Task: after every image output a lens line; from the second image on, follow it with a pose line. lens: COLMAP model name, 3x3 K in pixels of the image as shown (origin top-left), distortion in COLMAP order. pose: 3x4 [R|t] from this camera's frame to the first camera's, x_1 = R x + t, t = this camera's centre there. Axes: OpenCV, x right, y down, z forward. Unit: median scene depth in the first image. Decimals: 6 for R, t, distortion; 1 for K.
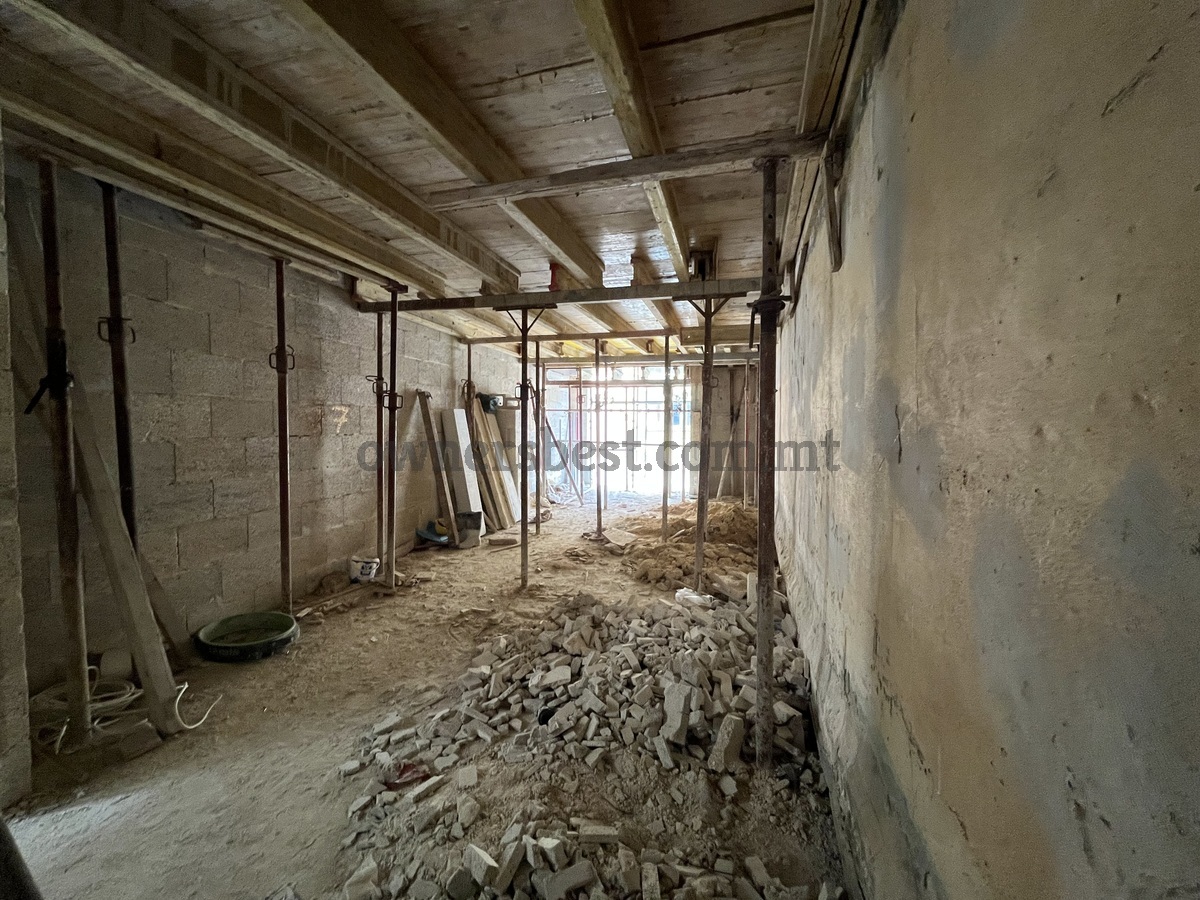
lens RADIAL K [[485.1, 0, 600.9], [0, 485.1, 452.2], [0, 0, 1]] dist [-0.003554, 0.000284]
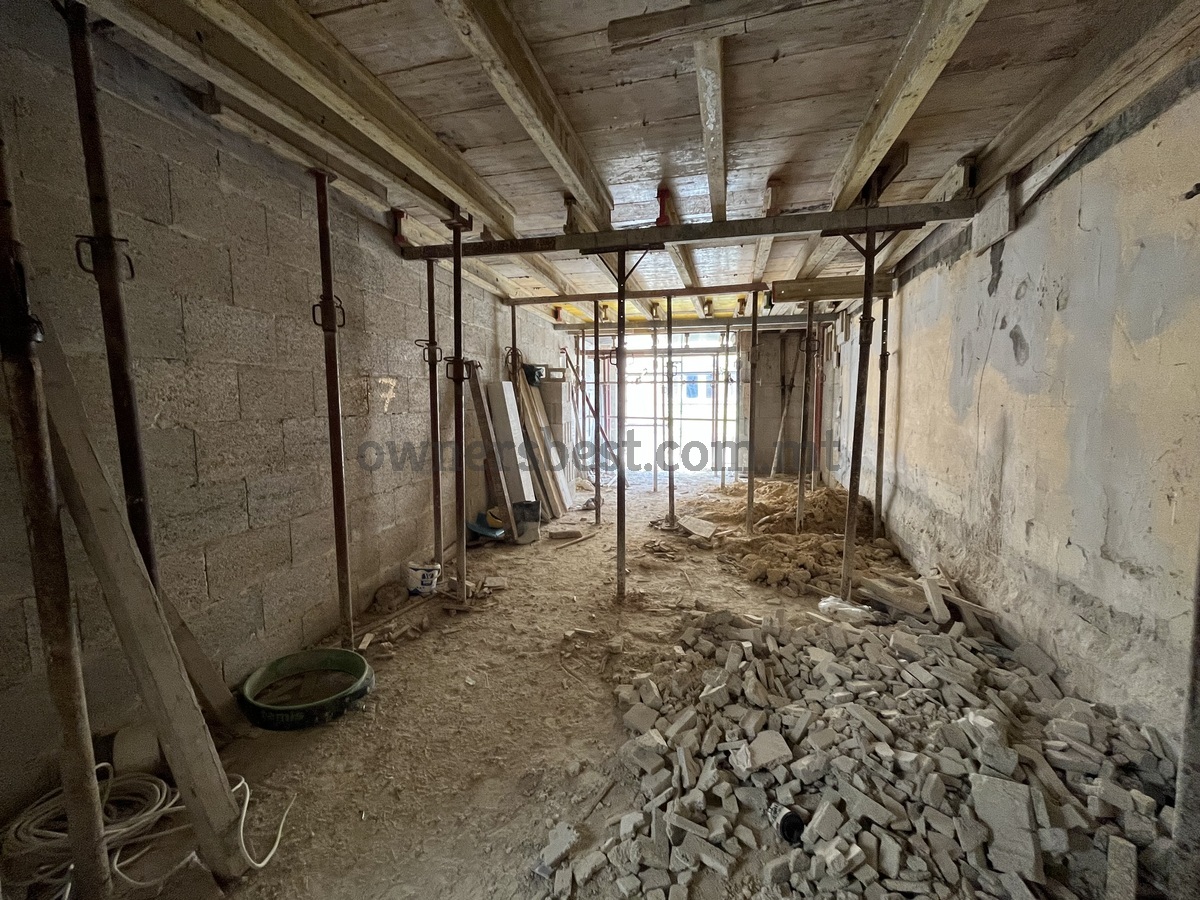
lens RADIAL K [[485.1, 0, 601.2], [0, 485.1, 451.8], [0, 0, 1]] dist [-0.003554, 0.000284]
pose [[0.999649, -0.016249, 0.020908, -0.273395], [0.015158, 0.998568, 0.051304, -0.011998], [-0.021712, -0.050969, 0.998464, 0.250982]]
